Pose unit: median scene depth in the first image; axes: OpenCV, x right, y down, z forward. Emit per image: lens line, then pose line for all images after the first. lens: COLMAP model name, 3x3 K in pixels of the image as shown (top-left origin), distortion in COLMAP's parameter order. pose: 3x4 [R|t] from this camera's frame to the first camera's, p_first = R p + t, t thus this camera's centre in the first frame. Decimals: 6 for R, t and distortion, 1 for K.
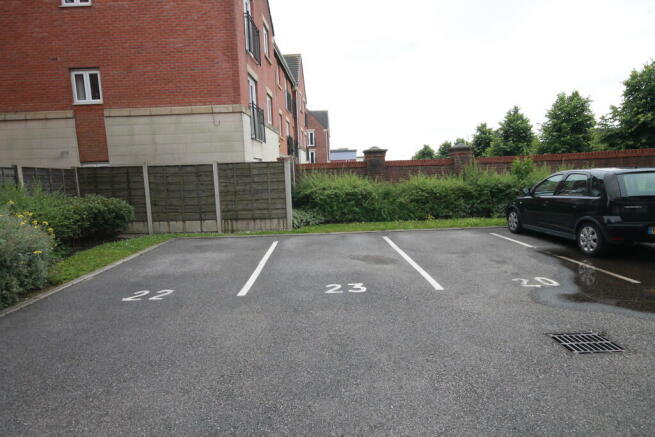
lens RADIAL K [[390.7, 0, 327.5], [0, 390.7, 218.5], [0, 0, 1]] dist [0.015236, 0.000616]
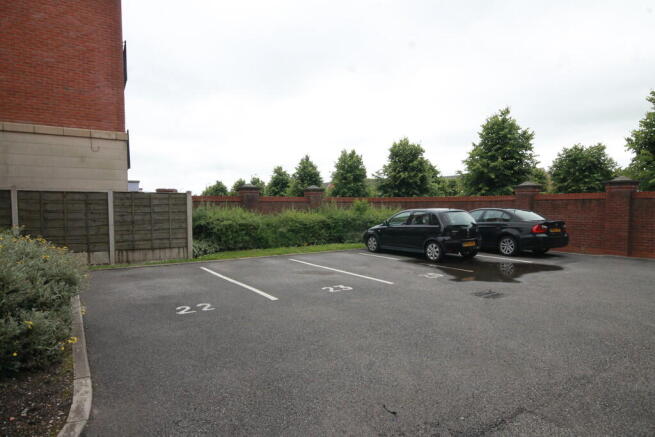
lens RADIAL K [[390.7, 0, 327.5], [0, 390.7, 218.5], [0, 0, 1]] dist [0.015236, 0.000616]
pose [[0.843650, 0.014951, 0.536686, -0.337740], [0.033763, 0.996156, -0.080826, 0.019008], [-0.535831, 0.086309, 0.839902, -0.079047]]
